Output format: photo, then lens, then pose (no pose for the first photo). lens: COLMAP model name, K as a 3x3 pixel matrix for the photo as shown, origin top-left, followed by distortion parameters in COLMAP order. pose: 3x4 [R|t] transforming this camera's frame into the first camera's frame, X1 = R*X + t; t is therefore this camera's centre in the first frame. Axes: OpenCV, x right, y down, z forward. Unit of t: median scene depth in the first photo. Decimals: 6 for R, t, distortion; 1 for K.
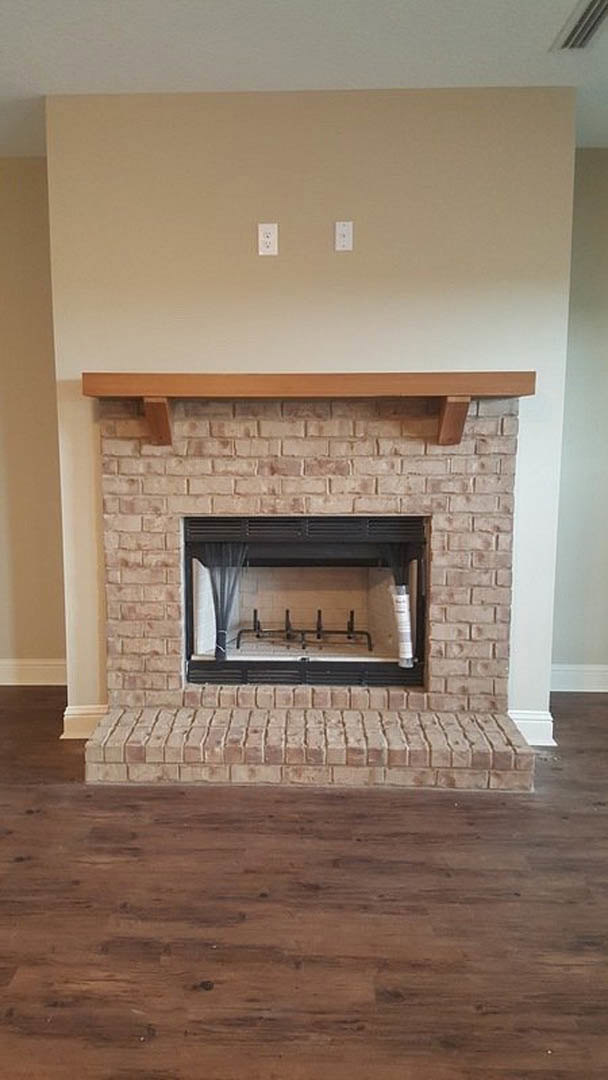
lens RADIAL K [[813.0, 0, 262.8], [0, 813.0, 533.8], [0, 0, 1]] dist [0.096807, -0.041733]
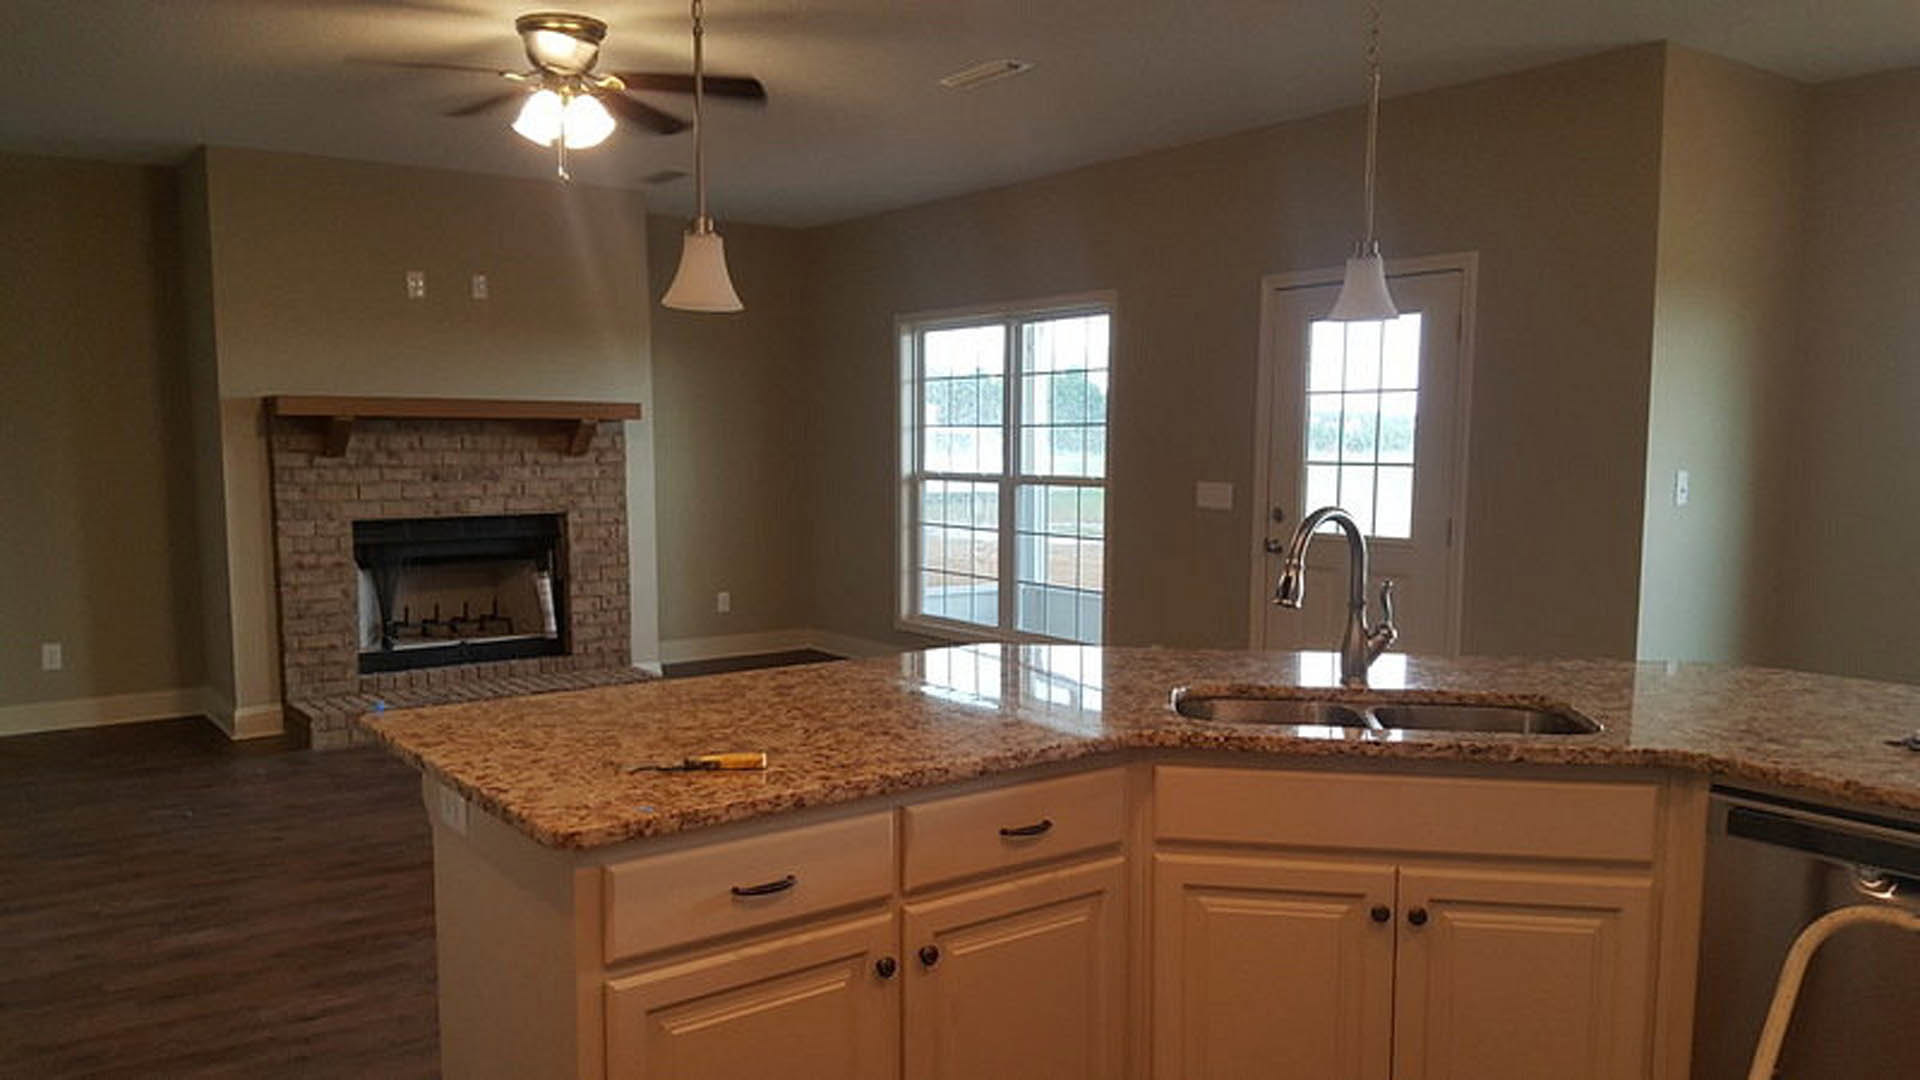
lens RADIAL K [[1445.7, 0, 936.8], [0, 1445.7, 596.8], [0, 0, 1]] dist [0.095505, -0.184061]
pose [[0.779872, -0.067988, 0.622235, -0.745917], [0.078099, 0.996884, 0.011040, 0.126519], [-0.621047, 0.039986, 0.782752, -1.090930]]
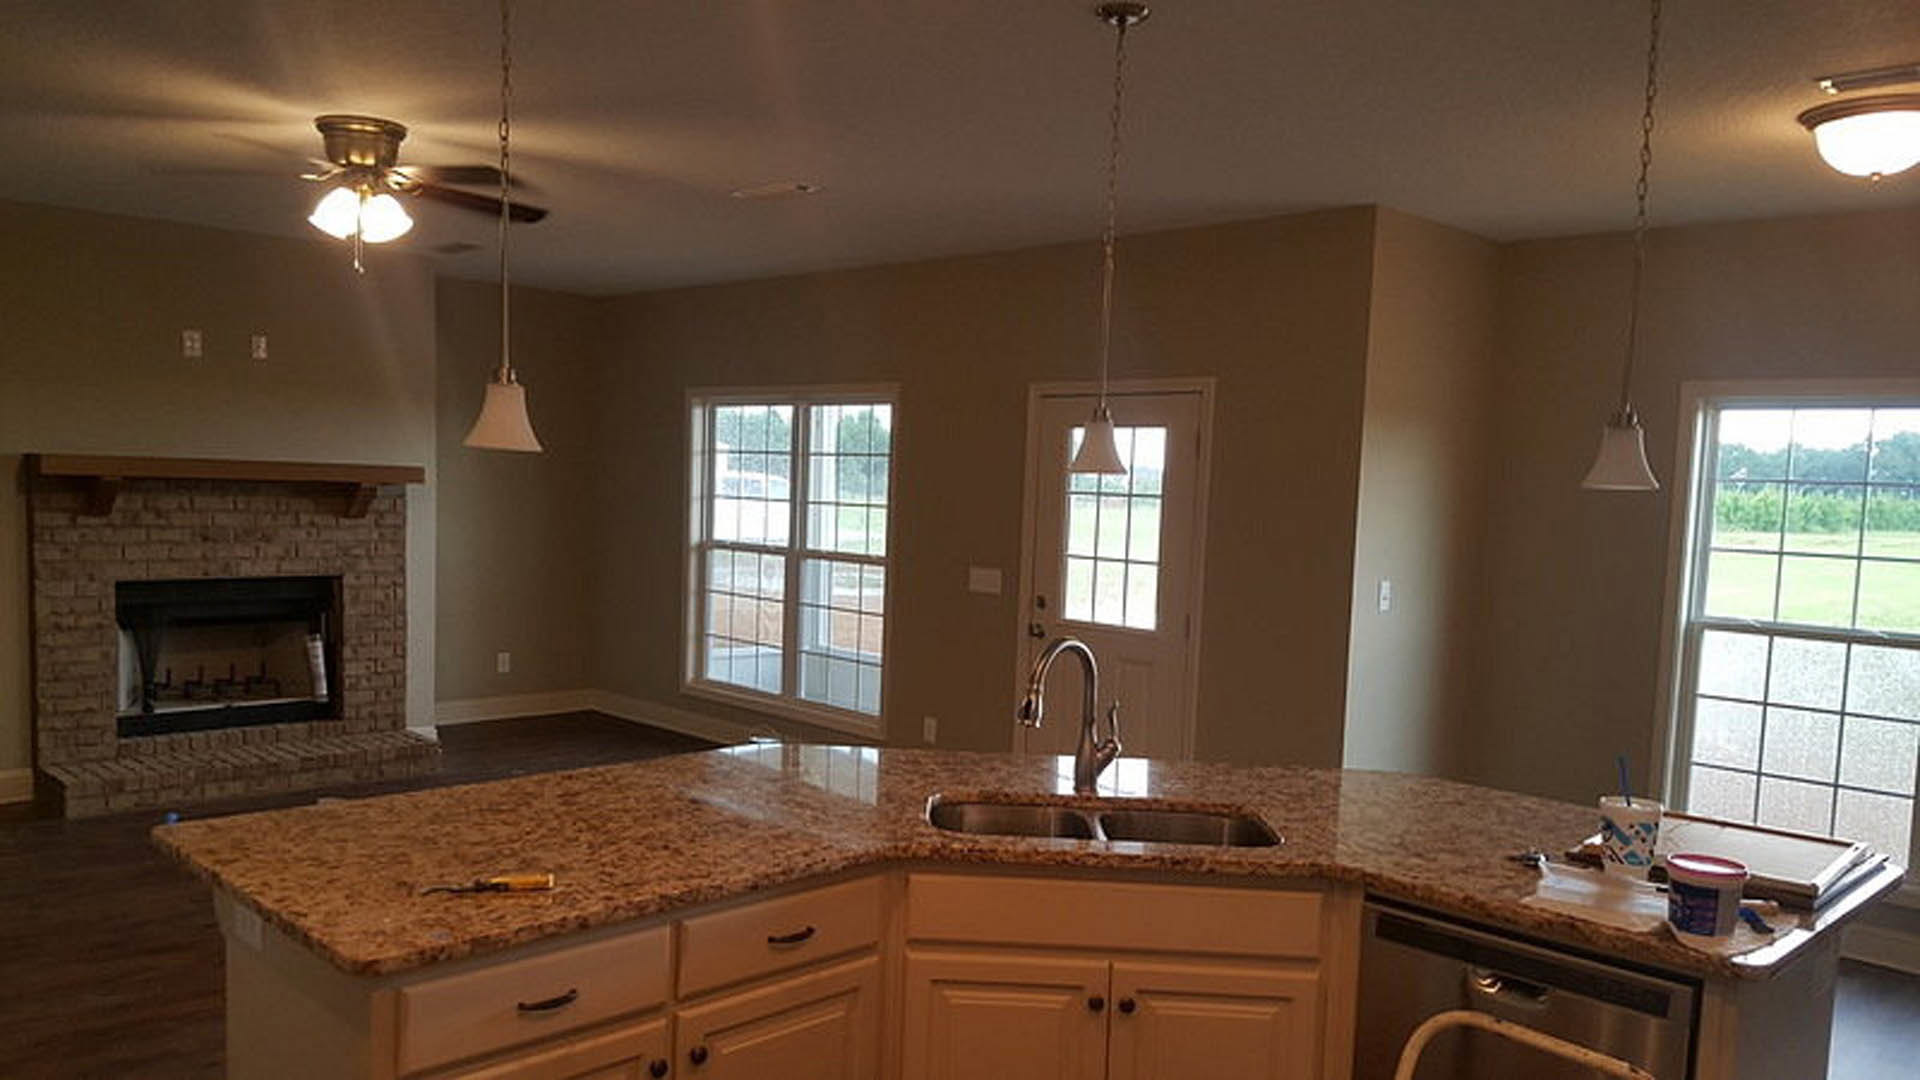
lens RADIAL K [[1445.7, 0, 943.3], [0, 1445.7, 597.5], [0, 0, 1]] dist [0.095505, -0.184061]
pose [[0.679392, -0.034730, 0.732953, -0.800444], [0.055542, 0.998448, -0.004173, 0.071883], [-0.731670, 0.043545, 0.680267, -1.172087]]
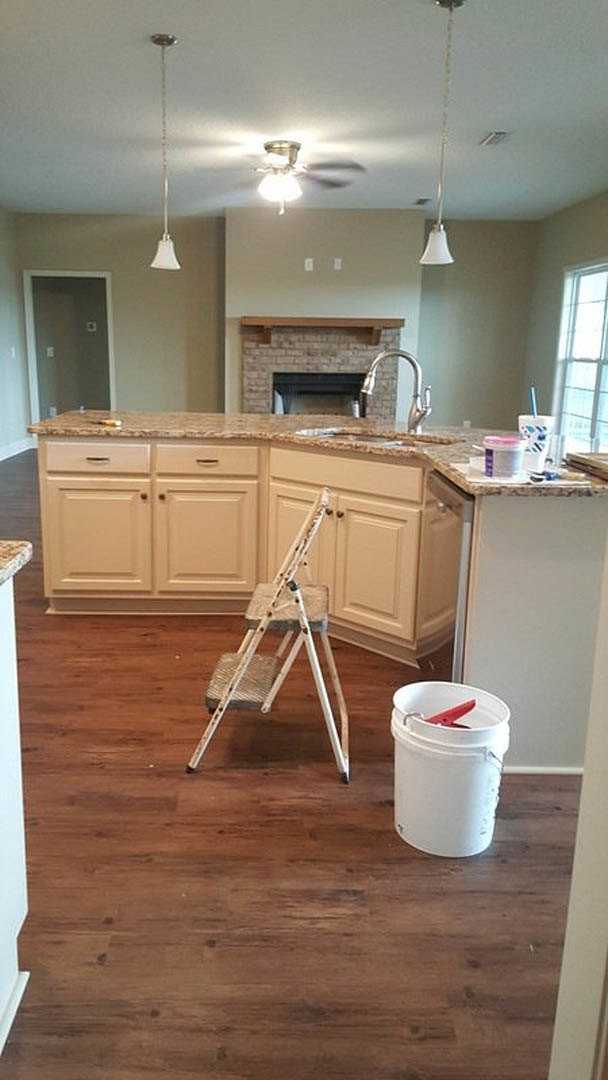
lens RADIAL K [[813.0, 0, 264.1], [0, 813.0, 539.6], [0, 0, 1]] dist [0.096807, -0.041733]
pose [[0.999256, 0.010087, 0.037215, -0.224248], [-0.013917, 0.994468, 0.104115, 0.244940], [-0.035959, -0.104555, 0.993869, -1.685458]]
